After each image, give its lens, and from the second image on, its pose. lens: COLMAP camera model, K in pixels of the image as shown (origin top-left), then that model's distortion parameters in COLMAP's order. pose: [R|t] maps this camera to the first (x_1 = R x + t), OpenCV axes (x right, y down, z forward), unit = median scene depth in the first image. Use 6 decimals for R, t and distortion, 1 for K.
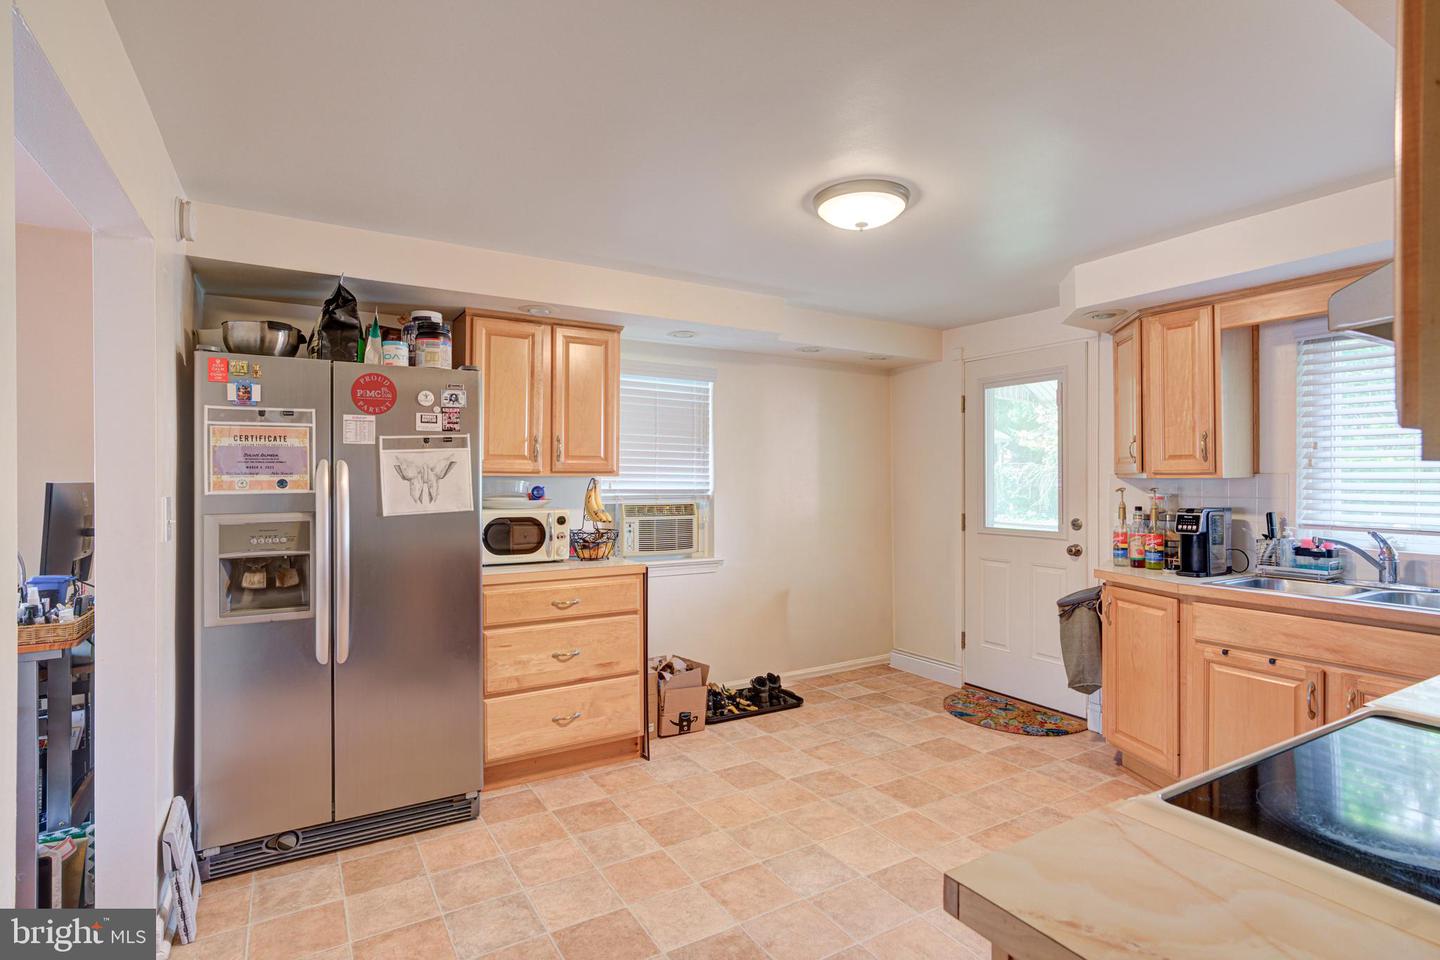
lens RADIAL K [[734.8, 0, 723.3], [0, 734.8, 472.9], [0, 0, 1]] dist [-0.006460, -0.000186]
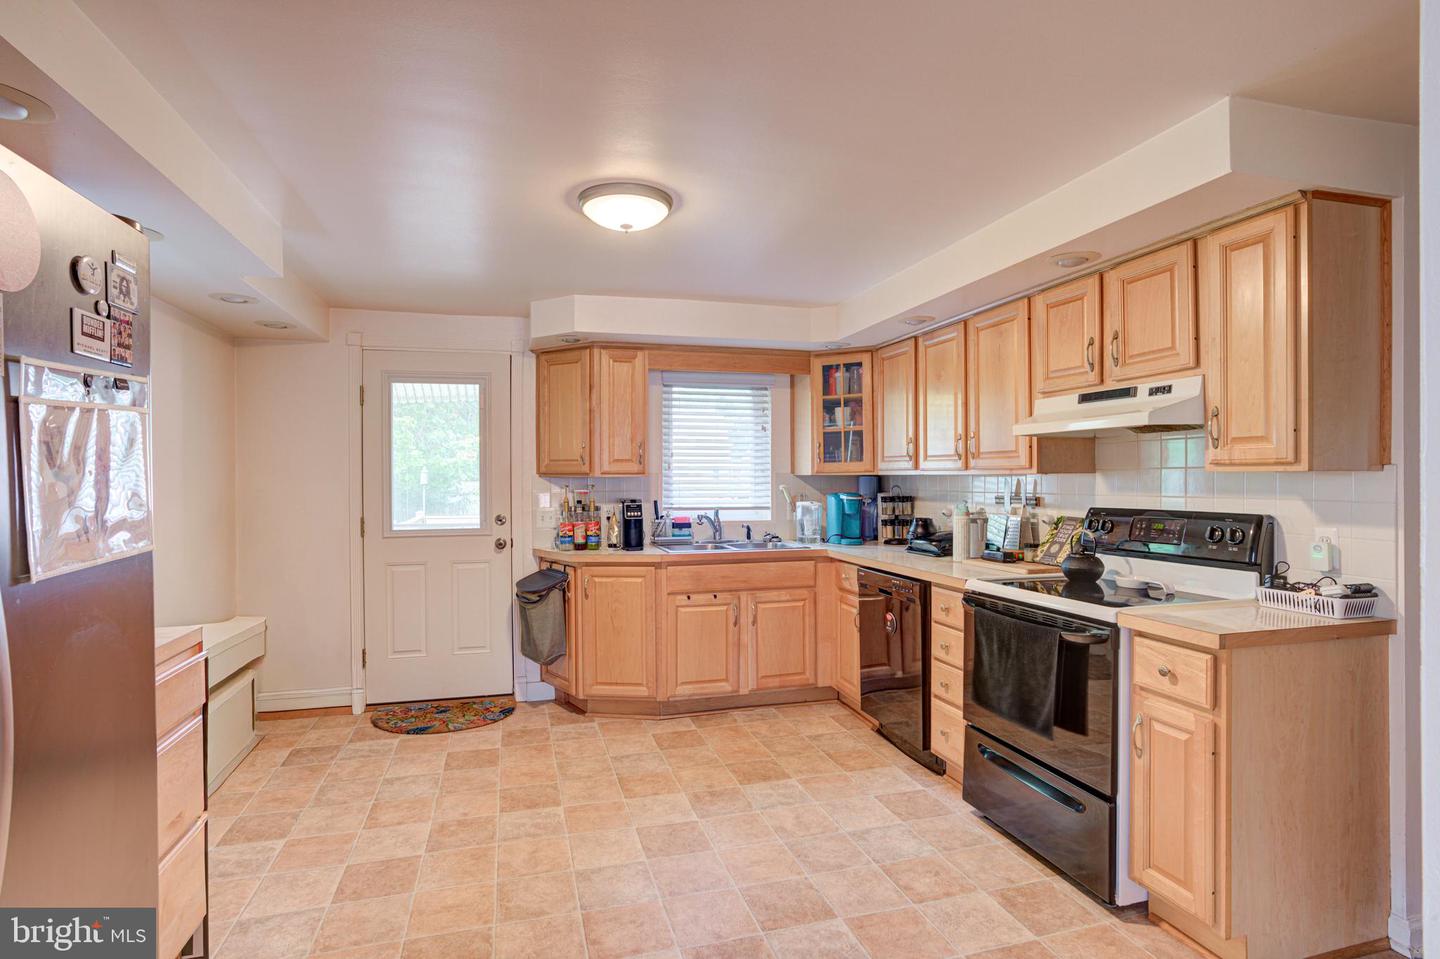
lens RADIAL K [[734.8, 0, 720.6], [0, 734.8, 483.8], [0, 0, 1]] dist [-0.006460, -0.000186]
pose [[0.267151, -0.011160, 0.963590, -0.521430], [-0.001102, 0.999929, 0.011886, 0.003338], [-0.963654, -0.004237, 0.267120, 0.420721]]
